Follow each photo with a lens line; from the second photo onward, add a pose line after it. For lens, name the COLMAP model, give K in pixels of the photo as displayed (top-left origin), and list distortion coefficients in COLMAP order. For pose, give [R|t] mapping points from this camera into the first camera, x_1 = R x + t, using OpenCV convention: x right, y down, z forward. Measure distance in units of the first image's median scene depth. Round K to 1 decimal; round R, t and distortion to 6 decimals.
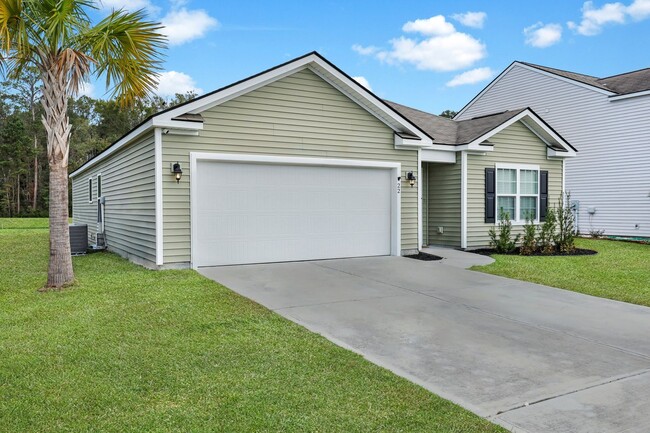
lens RADIAL K [[512.4, 0, 325.0], [0, 512.4, 216.5], [0, 0, 1]] dist [-0.000551, -0.004269]
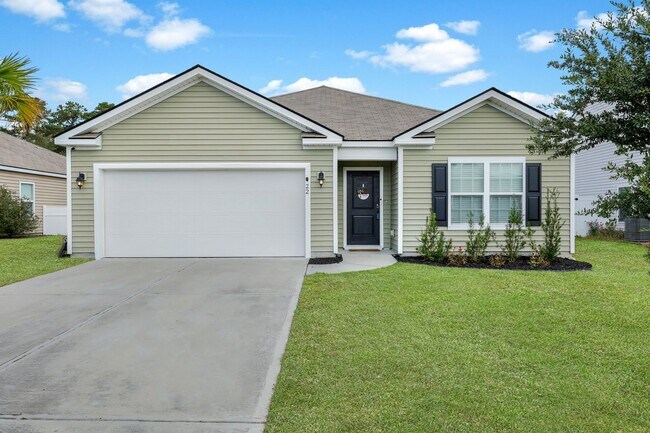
lens RADIAL K [[414.6, 0, 323.6], [0, 414.6, 209.6], [0, 0, 1]] dist [0.004695, 0.000930]
pose [[0.864127, 0.002849, -0.503265, 0.525683], [-0.009468, 0.999899, -0.010597, -0.007083], [0.503184, 0.013922, 0.864067, 0.304433]]
